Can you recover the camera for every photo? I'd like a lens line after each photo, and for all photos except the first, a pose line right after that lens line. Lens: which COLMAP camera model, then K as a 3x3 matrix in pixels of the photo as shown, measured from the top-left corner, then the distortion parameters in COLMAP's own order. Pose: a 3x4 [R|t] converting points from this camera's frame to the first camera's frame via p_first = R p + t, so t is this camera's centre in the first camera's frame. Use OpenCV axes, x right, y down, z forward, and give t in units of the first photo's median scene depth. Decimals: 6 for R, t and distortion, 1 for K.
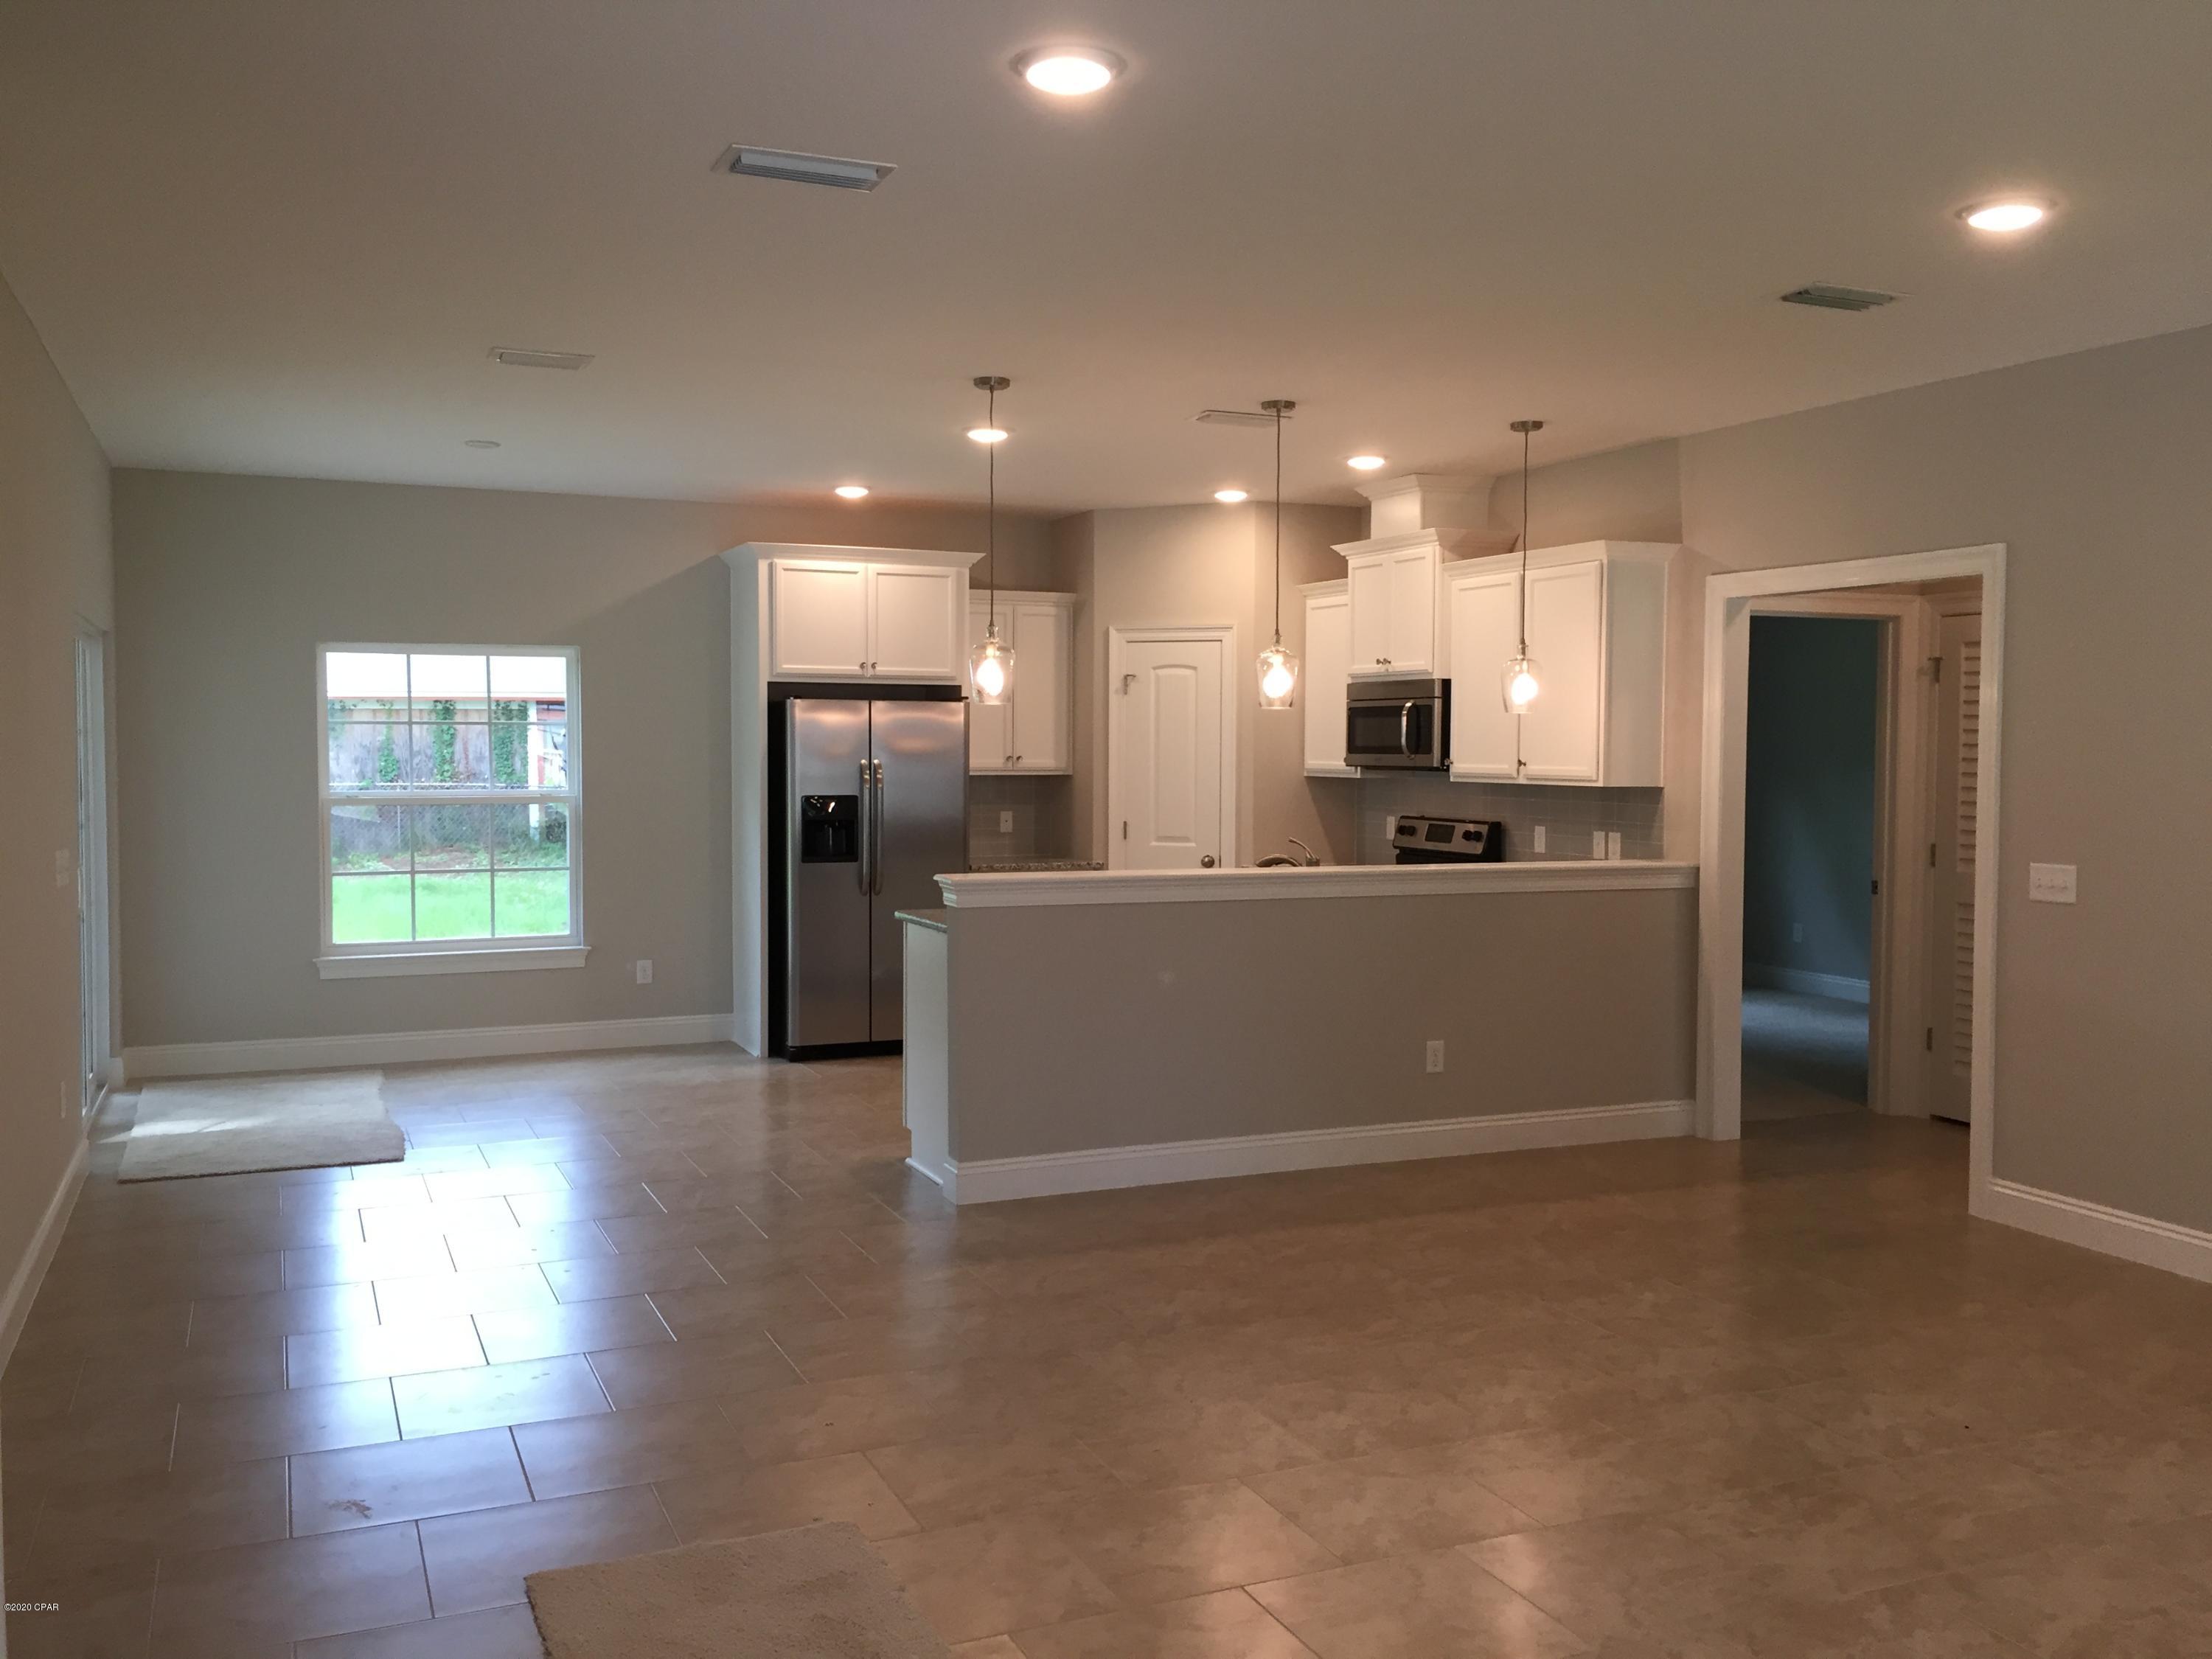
lens RADIAL K [[1870.8, 0, 1106.0], [0, 1870.8, 829.5], [0, 0, 1]] dist [0.002180, 0.001155]
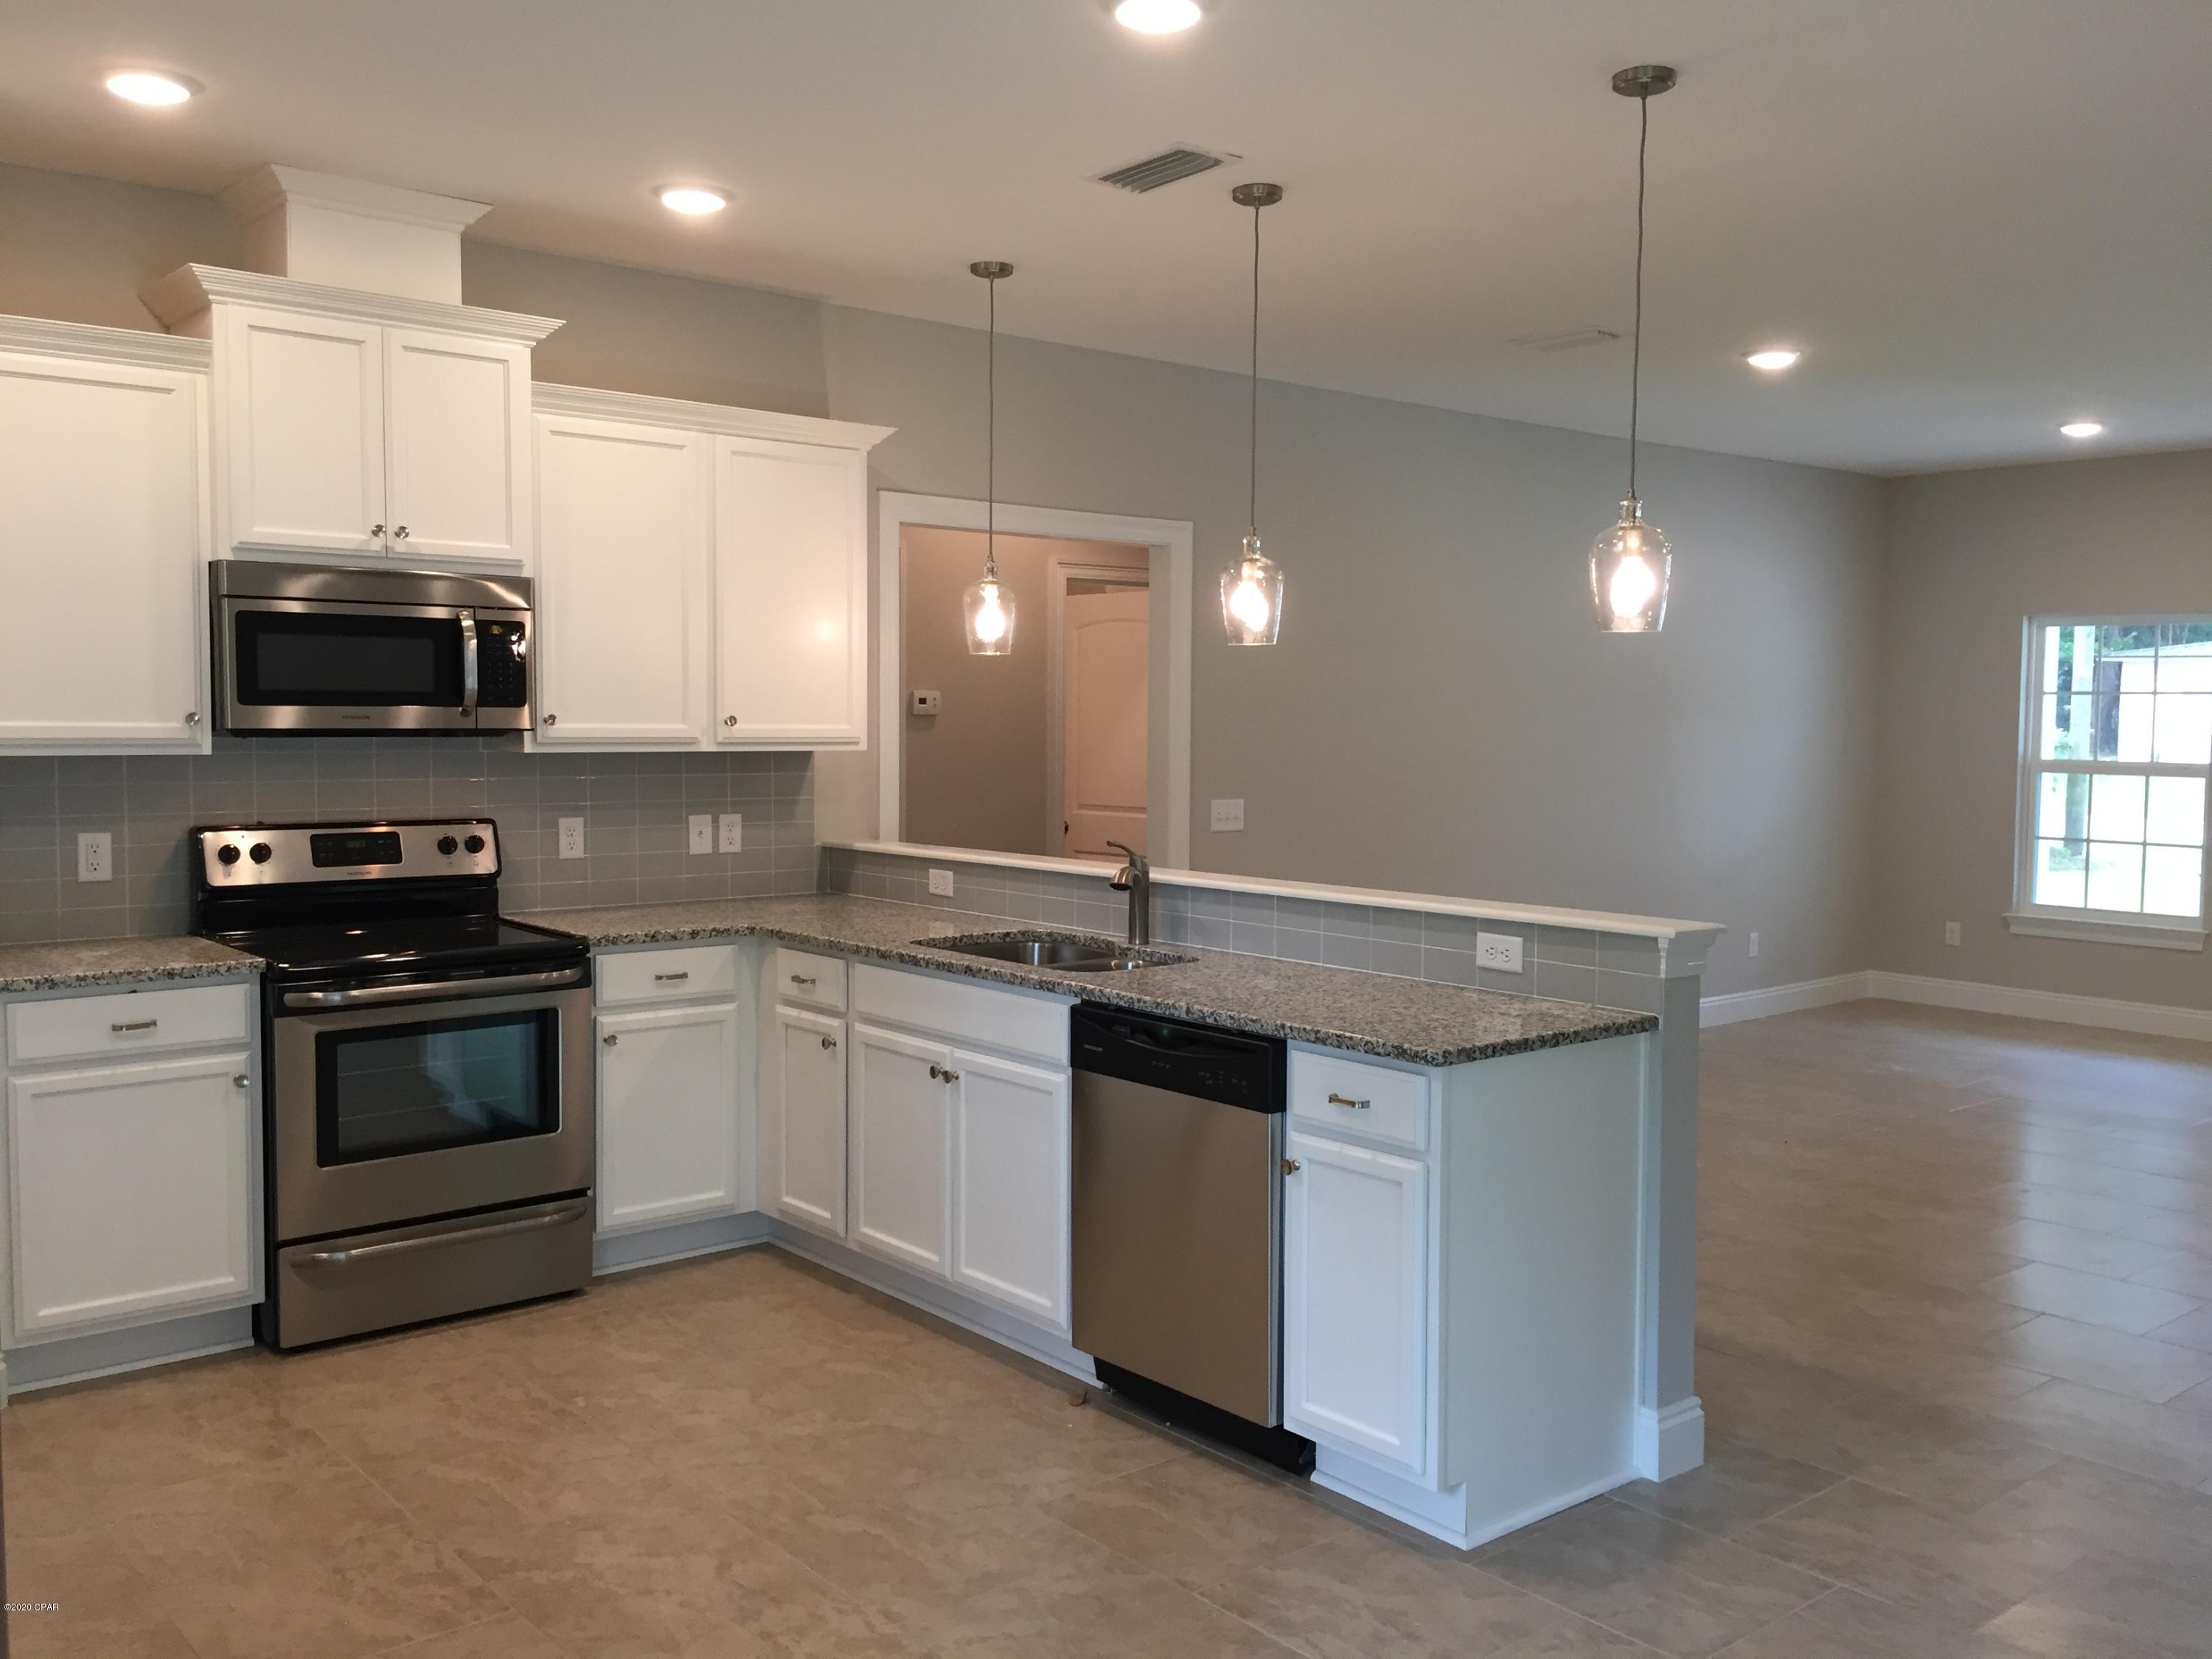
lens RADIAL K [[1808.9, 0, 1104.0], [0, 1808.9, 795.5], [0, 0, 1]] dist [-0.000680, -0.000061]
pose [[-0.287423, -0.050922, 0.956449, -0.450325], [0.032044, 0.997515, 0.062738, -0.045850], [-0.957268, 0.048680, -0.285077, 1.064355]]
